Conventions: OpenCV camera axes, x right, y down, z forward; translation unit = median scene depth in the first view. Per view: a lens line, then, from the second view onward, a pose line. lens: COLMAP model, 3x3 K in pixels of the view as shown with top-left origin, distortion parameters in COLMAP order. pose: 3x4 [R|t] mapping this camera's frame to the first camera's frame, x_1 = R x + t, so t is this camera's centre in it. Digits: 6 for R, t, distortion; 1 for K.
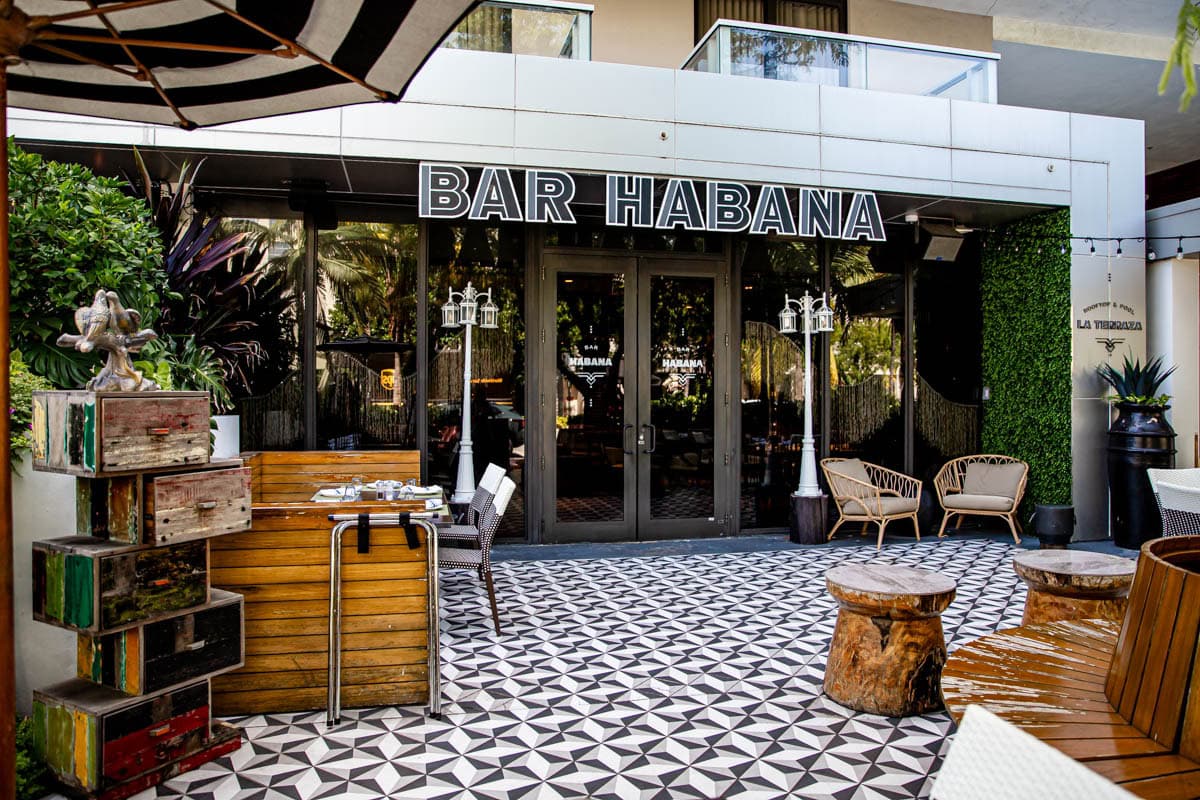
lens RADIAL K [[829.8, 0, 601.3], [0, 829.8, 400.4], [0, 0, 1]] dist [-0.044220, 0.016723]
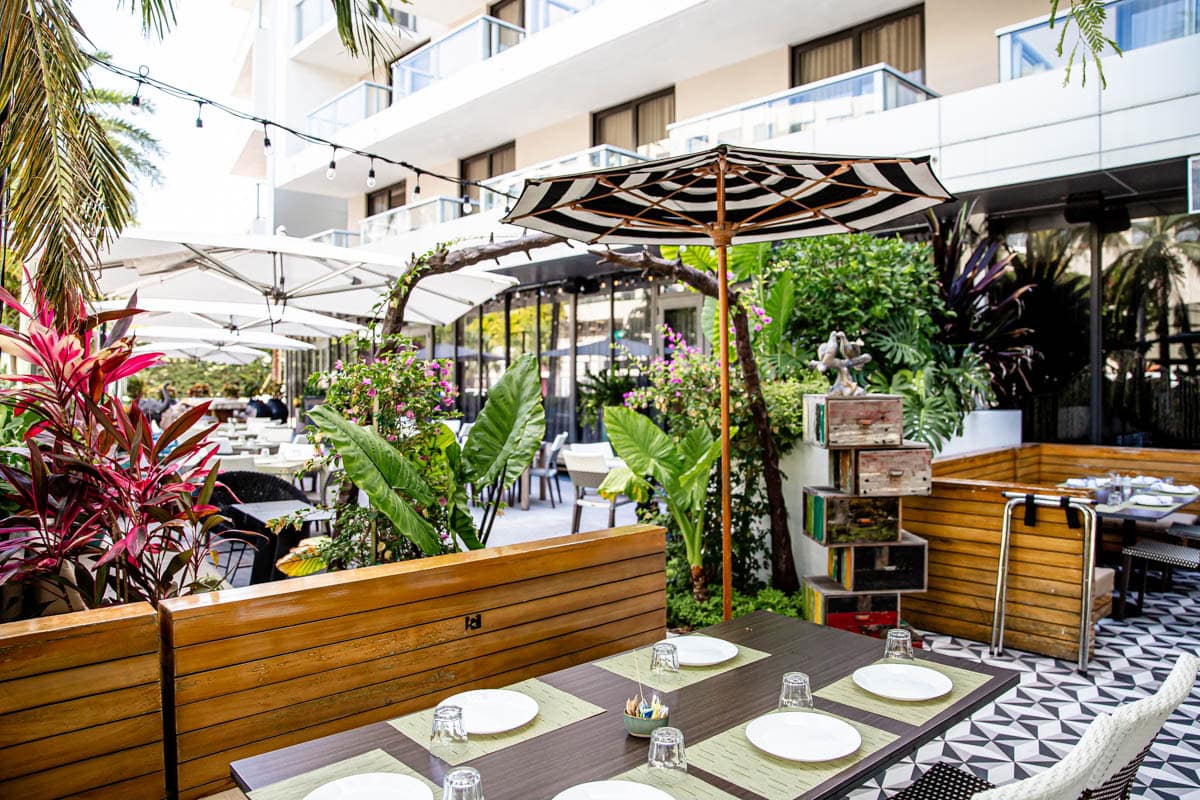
lens RADIAL K [[829.8, 0, 599.0], [0, 829.8, 400.2], [0, 0, 1]] dist [-0.044220, 0.016723]
pose [[0.524812, 0.010764, -0.851150, 0.473718], [-0.001460, 0.999930, 0.011745, -0.018445], [0.851217, -0.004921, 0.524791, -0.212885]]
